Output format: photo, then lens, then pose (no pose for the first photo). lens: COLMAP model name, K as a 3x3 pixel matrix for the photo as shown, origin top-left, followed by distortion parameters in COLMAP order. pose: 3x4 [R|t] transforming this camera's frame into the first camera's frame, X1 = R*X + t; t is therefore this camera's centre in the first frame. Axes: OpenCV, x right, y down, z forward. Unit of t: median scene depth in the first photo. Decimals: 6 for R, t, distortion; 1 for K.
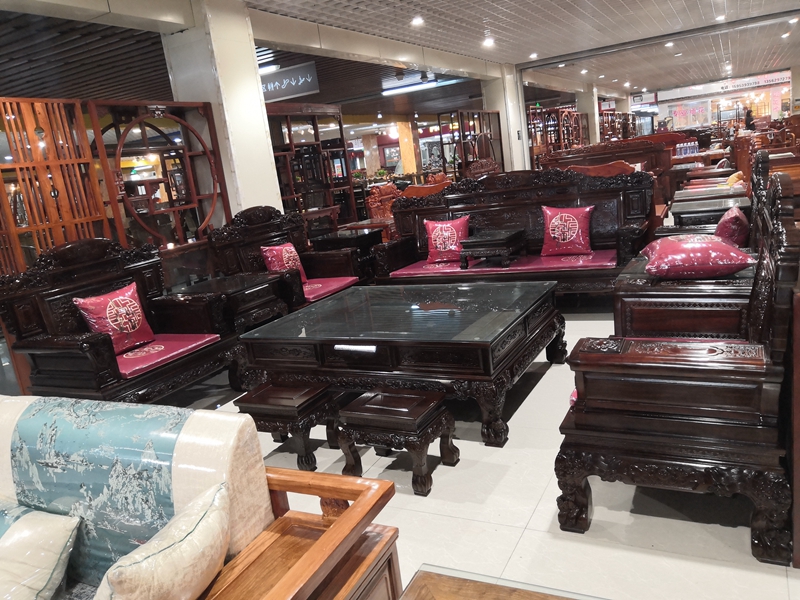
lens RADIAL K [[631.7, 0, 400.0], [0, 631.7, 300.0], [0, 0, 1]] dist [-0.002427, -0.000456]
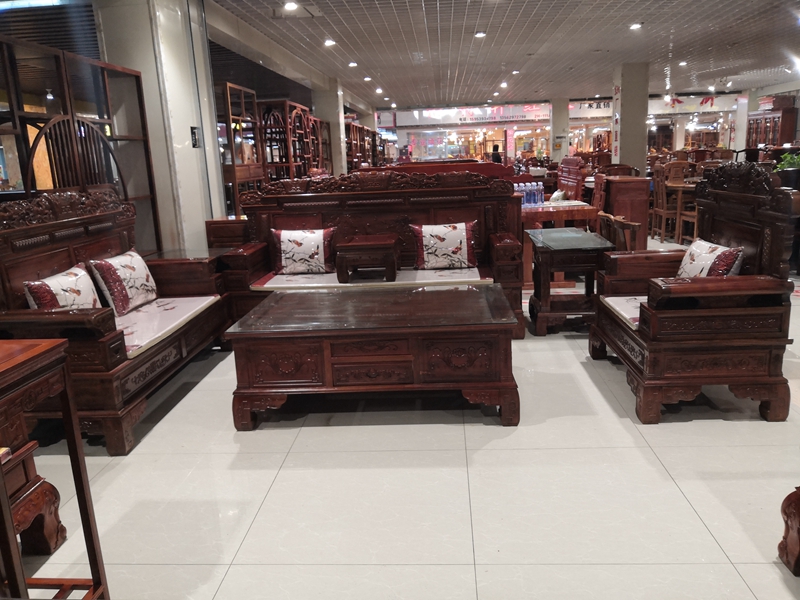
lens RADIAL K [[631.7, 0, 400.0], [0, 631.7, 300.0], [0, 0, 1]] dist [-0.002427, -0.000456]
pose [[0.912989, -0.001506, 0.407981, 0.143661], [0.012480, 0.999628, -0.024238, -0.141097], [-0.407792, 0.027221, 0.912669, 0.566509]]
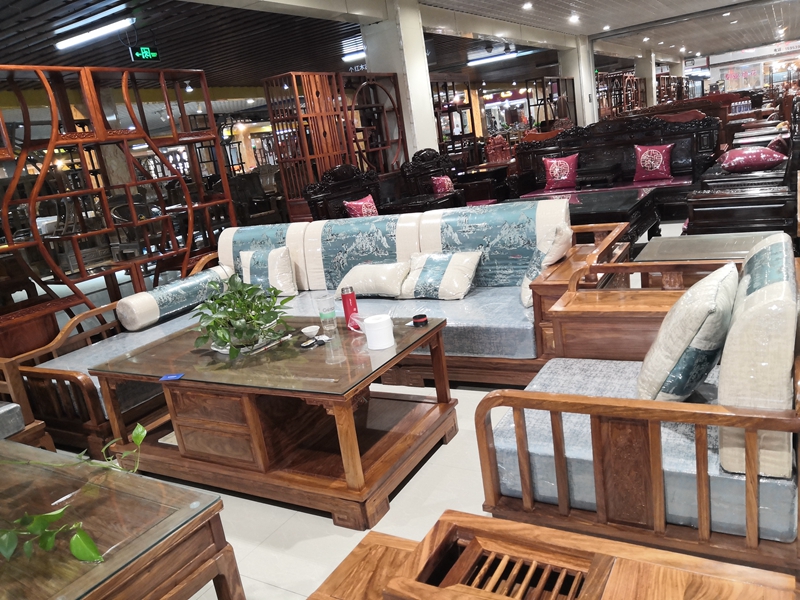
lens RADIAL K [[631.7, 0, 400.0], [0, 631.7, 300.0], [0, 0, 1]] dist [-0.002427, -0.000456]
pose [[0.998213, -0.001814, -0.059737, -0.091888], [0.004330, 0.999108, 0.042012, 0.058154], [0.059607, -0.042196, 0.997330, -0.186618]]
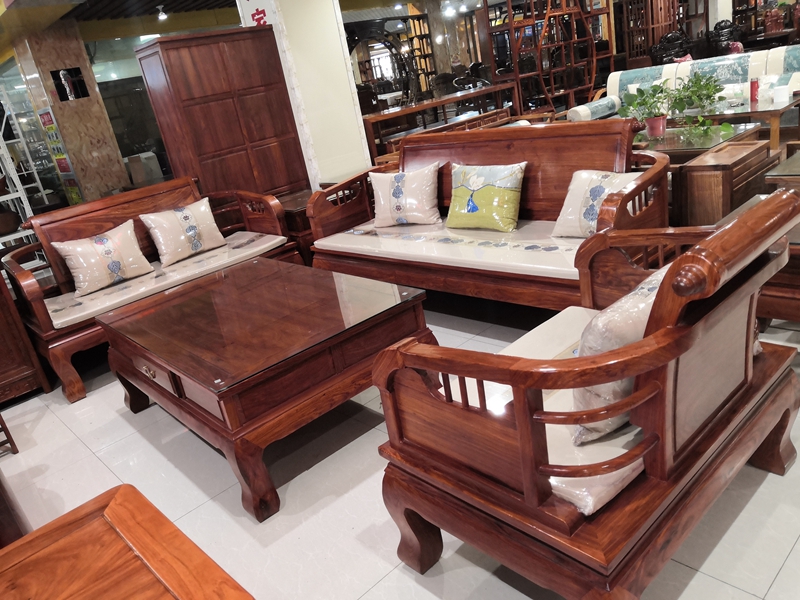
lens RADIAL K [[631.7, 0, 400.0], [0, 631.7, 300.0], [0, 0, 1]] dist [-0.002427, -0.000456]
pose [[0.943472, 0.071102, -0.323735, -0.209226], [-0.010403, 0.982591, 0.185488, 0.140126], [0.331288, -0.171635, 0.927788, -0.494306]]
